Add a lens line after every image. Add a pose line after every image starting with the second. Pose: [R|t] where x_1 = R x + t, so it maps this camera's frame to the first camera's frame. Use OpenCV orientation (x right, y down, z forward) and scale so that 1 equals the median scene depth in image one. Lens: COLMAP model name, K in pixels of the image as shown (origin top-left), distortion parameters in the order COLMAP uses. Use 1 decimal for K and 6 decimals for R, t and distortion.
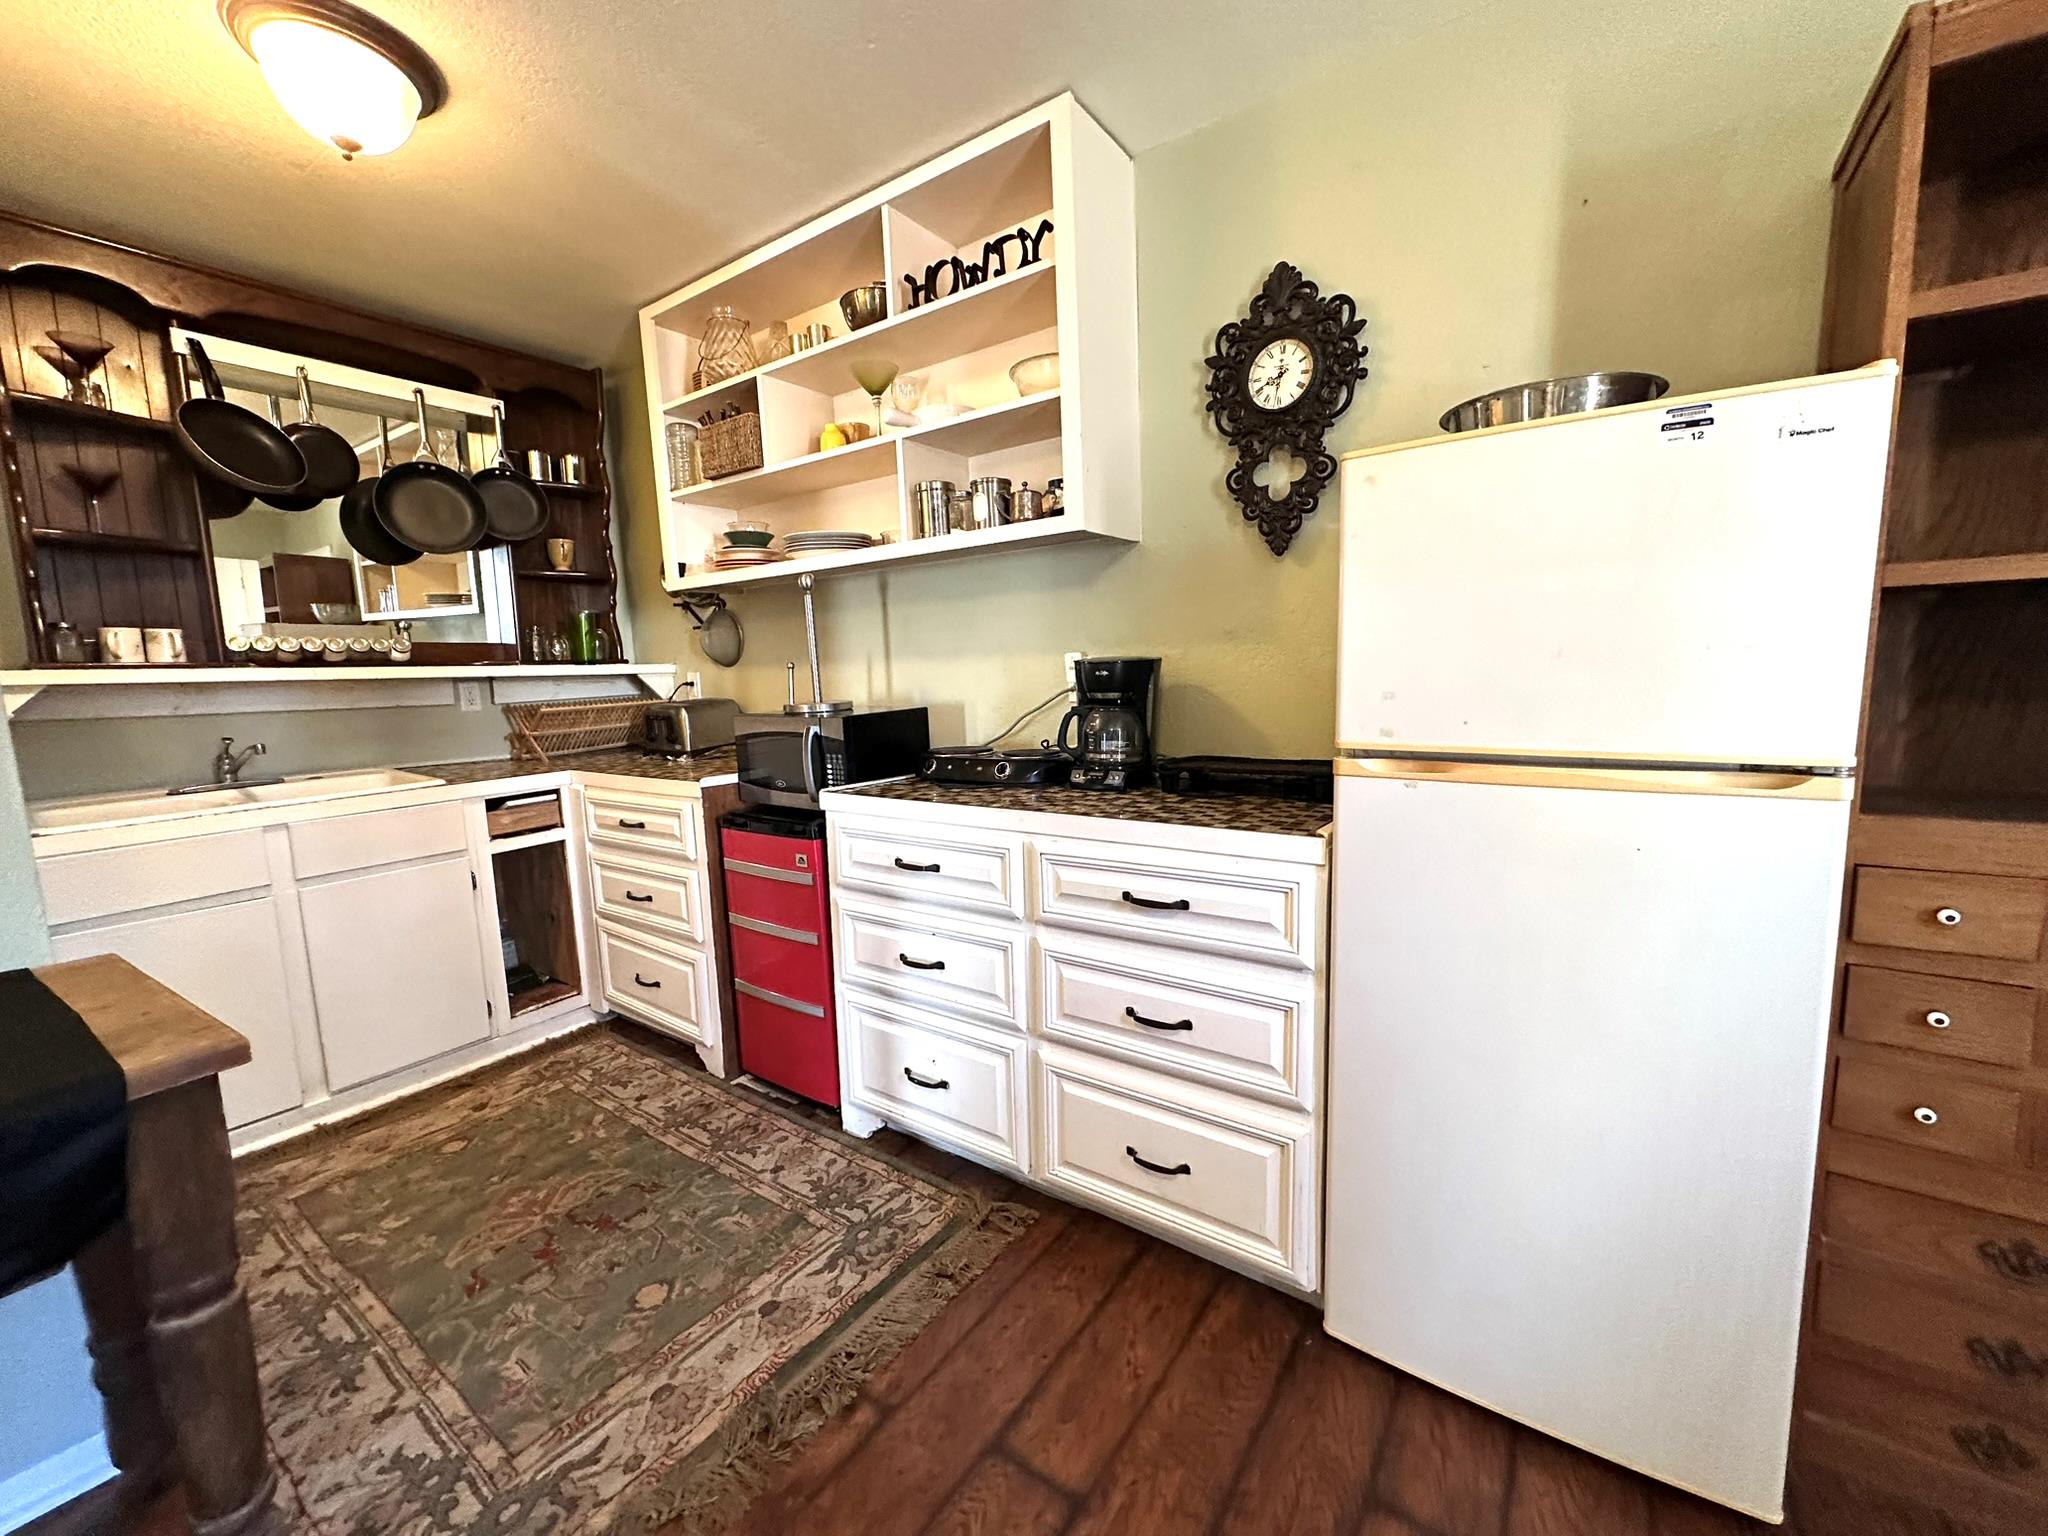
lens RADIAL K [[814.0, 0, 1024.3], [0, 814.0, 767.6], [0, 0, 1]] dist [-0.000776, -0.000124]
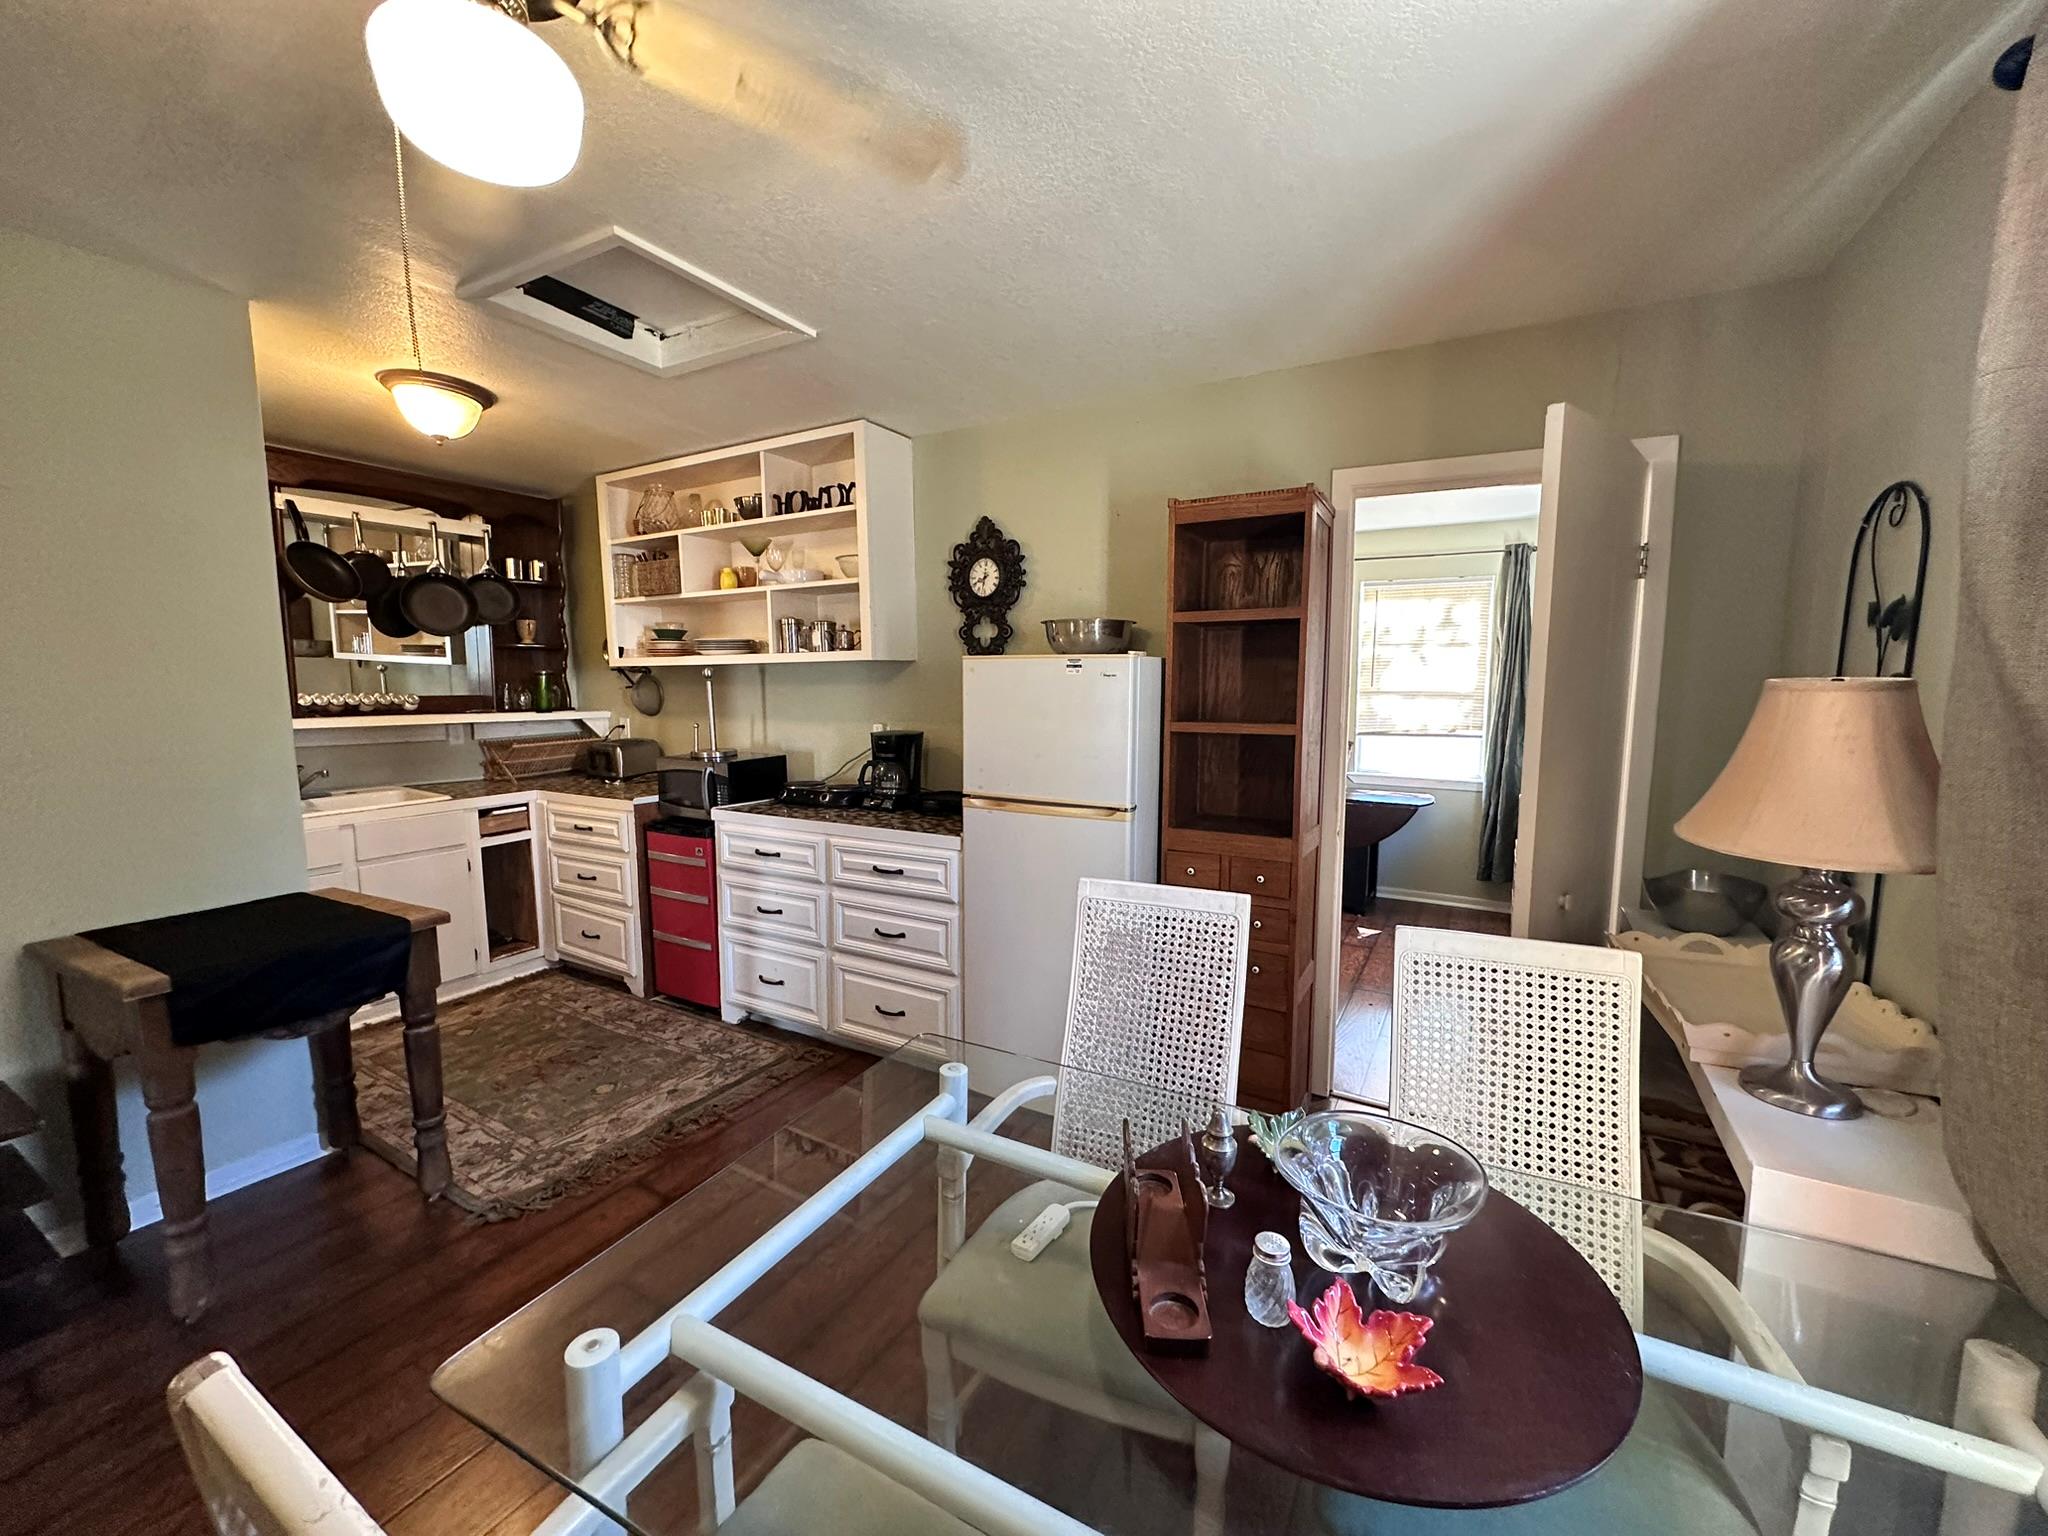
lens RADIAL K [[814.0, 0, 1024.3], [0, 814.0, 767.6], [0, 0, 1]] dist [-0.000776, -0.000124]
pose [[0.995289, 0.020045, 0.094856, 0.205096], [-0.018415, 0.999668, -0.018028, -0.033552], [-0.095186, 0.016196, 0.995328, -0.649573]]
